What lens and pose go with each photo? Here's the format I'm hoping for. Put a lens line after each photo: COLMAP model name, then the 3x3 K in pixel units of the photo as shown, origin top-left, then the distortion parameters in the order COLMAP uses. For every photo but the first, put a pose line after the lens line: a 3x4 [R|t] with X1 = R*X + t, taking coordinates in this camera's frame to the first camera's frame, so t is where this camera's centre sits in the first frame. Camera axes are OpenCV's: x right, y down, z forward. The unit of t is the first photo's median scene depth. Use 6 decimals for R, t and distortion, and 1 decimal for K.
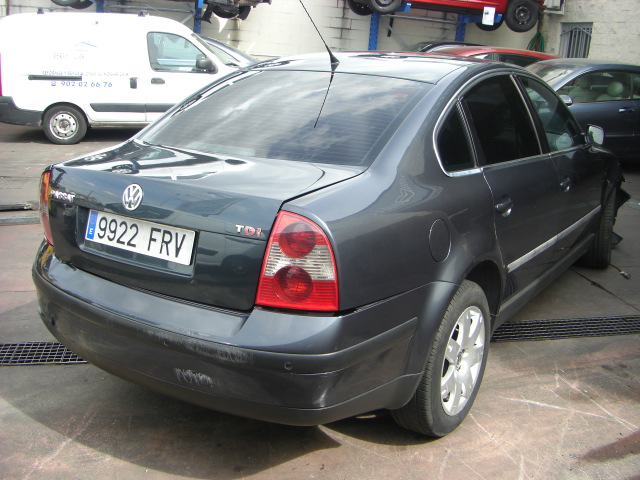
lens RADIAL K [[711.8, 0, 320.6], [0, 711.8, 239.6], [0, 0, 1]] dist [-0.147971, 0.000000]
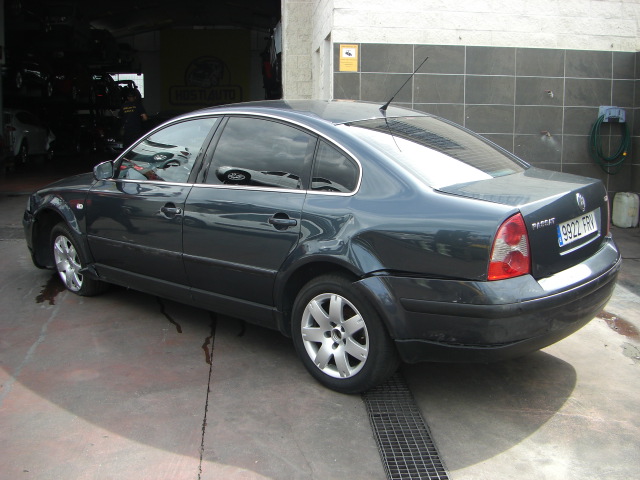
lens RADIAL K [[711.8, 0, 319.8], [0, 711.8, 240.5], [0, 0, 1]] dist [-0.147971, 0.000000]
pose [[0.124328, -0.235265, 0.963947, -1.732227], [0.270131, 0.942815, 0.195266, -0.409967], [-0.954763, 0.236115, 0.180771, 1.232542]]
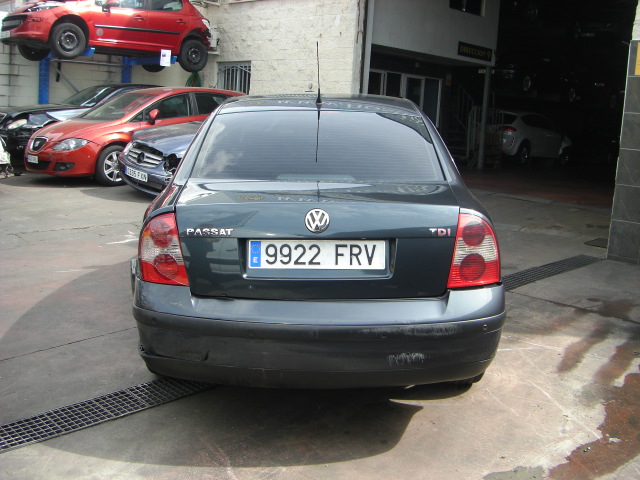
lens RADIAL K [[711.8, 0, 317.8], [0, 711.8, 243.7], [0, 0, 1]] dist [-0.147971, 0.000000]
pose [[0.837001, -0.127614, 0.532112, -0.848563], [0.153504, 0.988138, -0.004479, -0.017462], [-0.525229, 0.085430, 0.846662, 0.021796]]
